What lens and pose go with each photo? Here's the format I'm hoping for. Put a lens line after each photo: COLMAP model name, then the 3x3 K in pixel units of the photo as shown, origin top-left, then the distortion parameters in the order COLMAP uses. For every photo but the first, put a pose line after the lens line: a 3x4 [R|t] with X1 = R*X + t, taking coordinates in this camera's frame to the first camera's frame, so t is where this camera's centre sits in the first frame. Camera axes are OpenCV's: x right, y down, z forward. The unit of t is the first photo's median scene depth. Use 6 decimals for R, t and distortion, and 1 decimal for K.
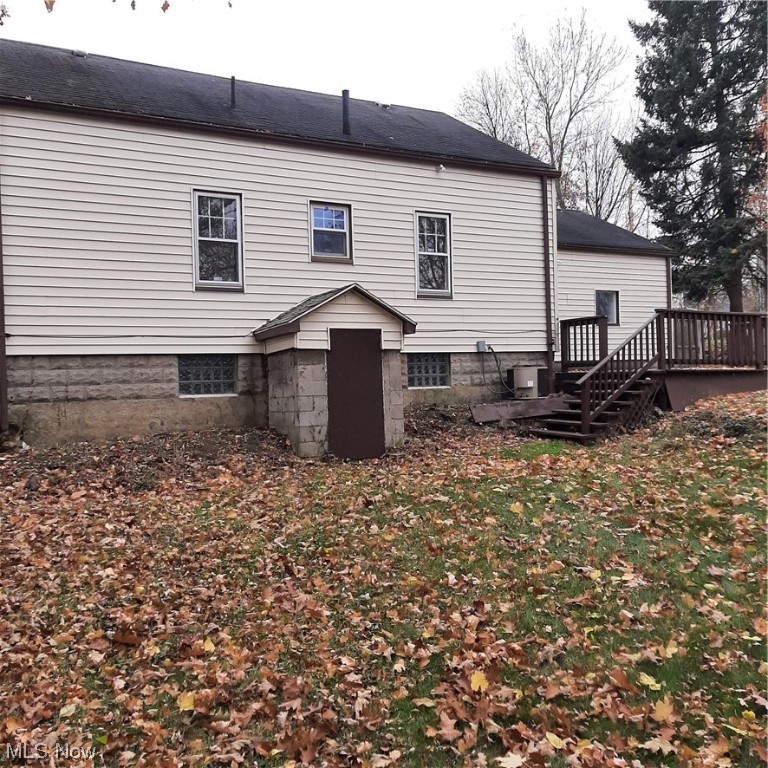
lens RADIAL K [[796.3, 0, 383.5], [0, 796.3, 372.1], [0, 0, 1]] dist [0.066953, -0.042081]
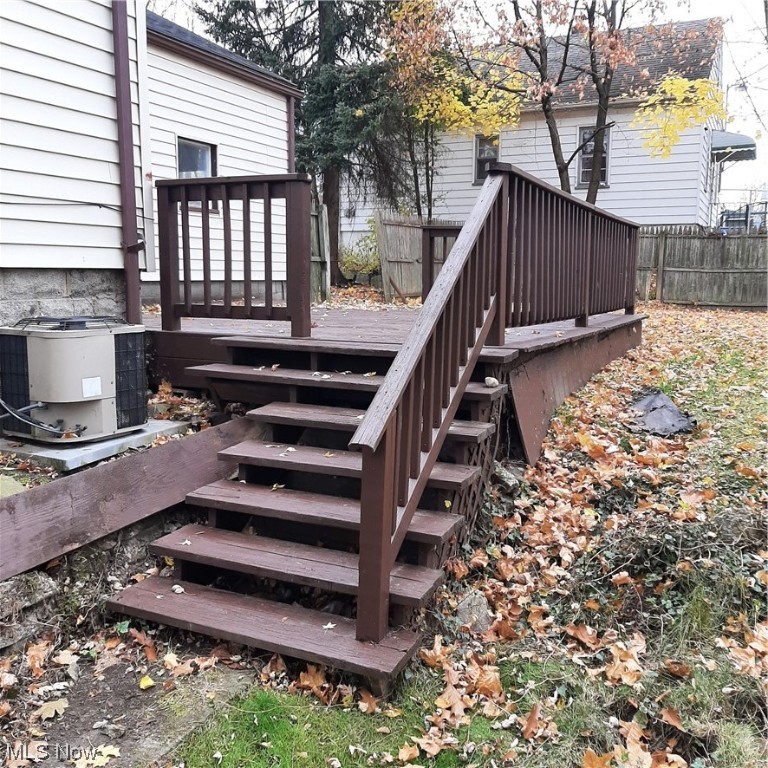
lens RADIAL K [[796.3, 0, 383.5], [0, 796.3, 372.1], [0, 0, 1]] dist [0.066953, -0.042081]
pose [[0.807787, -0.037917, 0.588253, 0.099097], [-0.037516, 0.992599, 0.115497, -0.028117], [-0.588279, -0.115366, 0.800387, 0.706207]]
